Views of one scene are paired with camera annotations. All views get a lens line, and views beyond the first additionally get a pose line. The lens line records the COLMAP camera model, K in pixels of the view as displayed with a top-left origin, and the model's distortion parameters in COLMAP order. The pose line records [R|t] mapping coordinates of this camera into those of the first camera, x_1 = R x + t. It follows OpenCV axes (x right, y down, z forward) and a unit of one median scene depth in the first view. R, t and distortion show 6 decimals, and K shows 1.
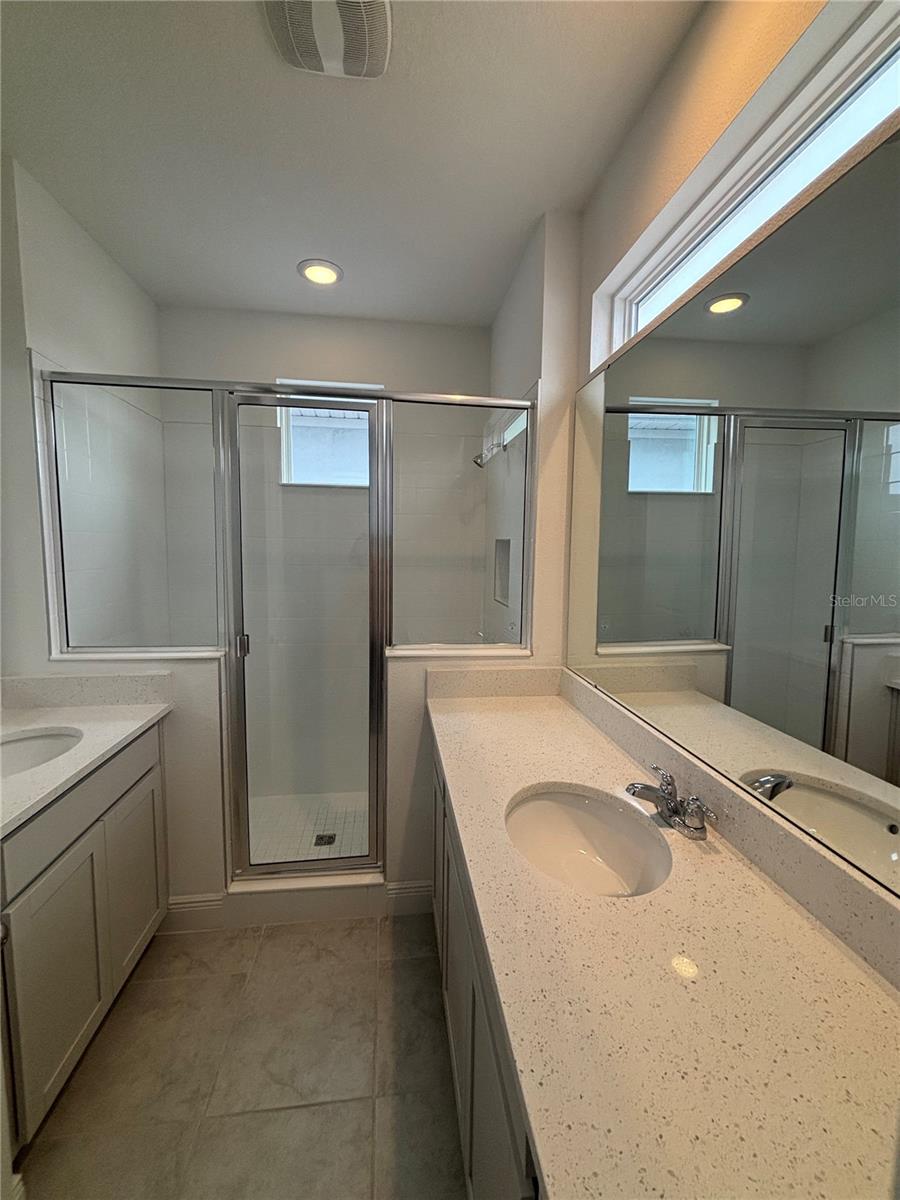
lens RADIAL K [[482.3, 0, 446.0], [0, 482.3, 592.1], [0, 0, 1]] dist [-0.004913, -0.000289]
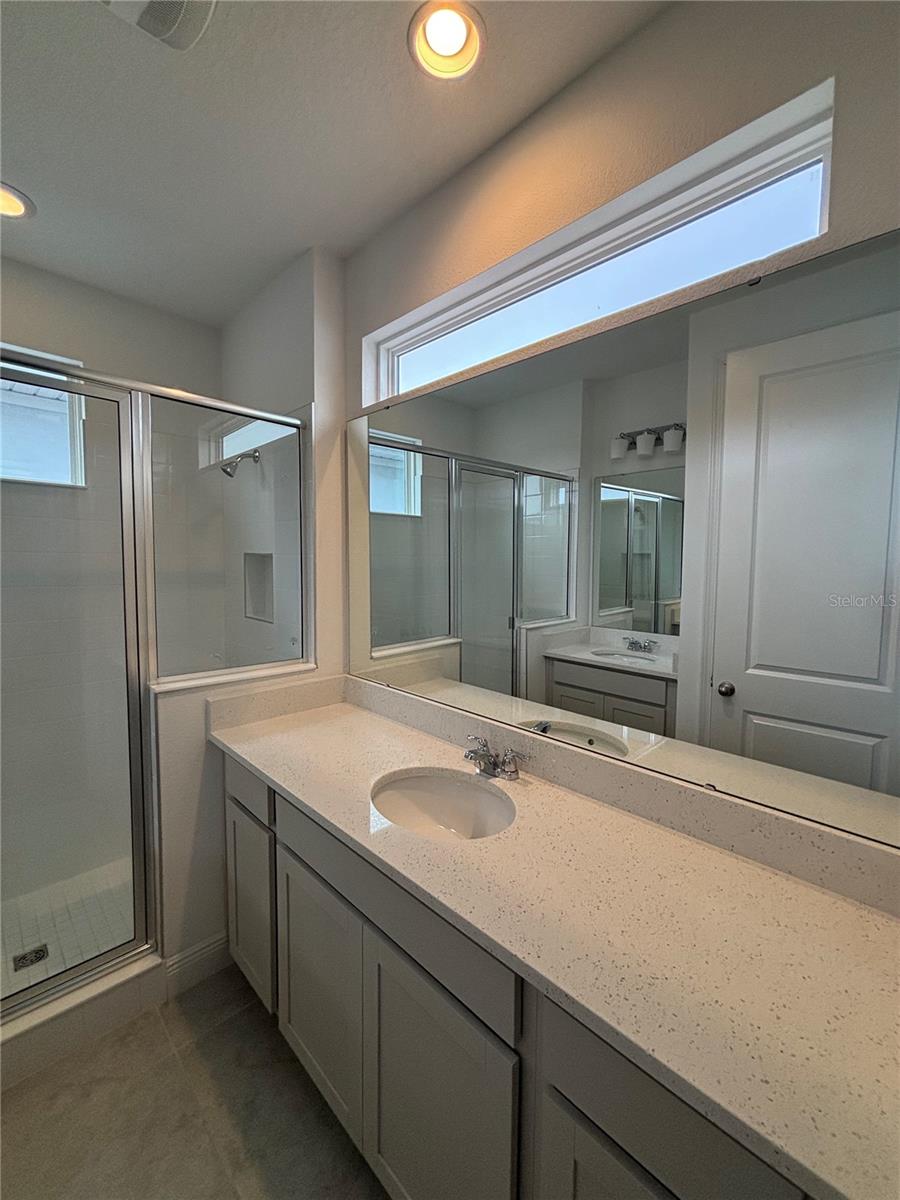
lens RADIAL K [[482.3, 0, 444.7], [0, 482.3, 594.5], [0, 0, 1]] dist [-0.004913, -0.000289]
pose [[0.789184, -0.046383, 0.612403, -0.224469], [0.056804, 0.998382, 0.002415, -0.011787], [-0.611525, 0.032881, 0.790542, 0.013209]]
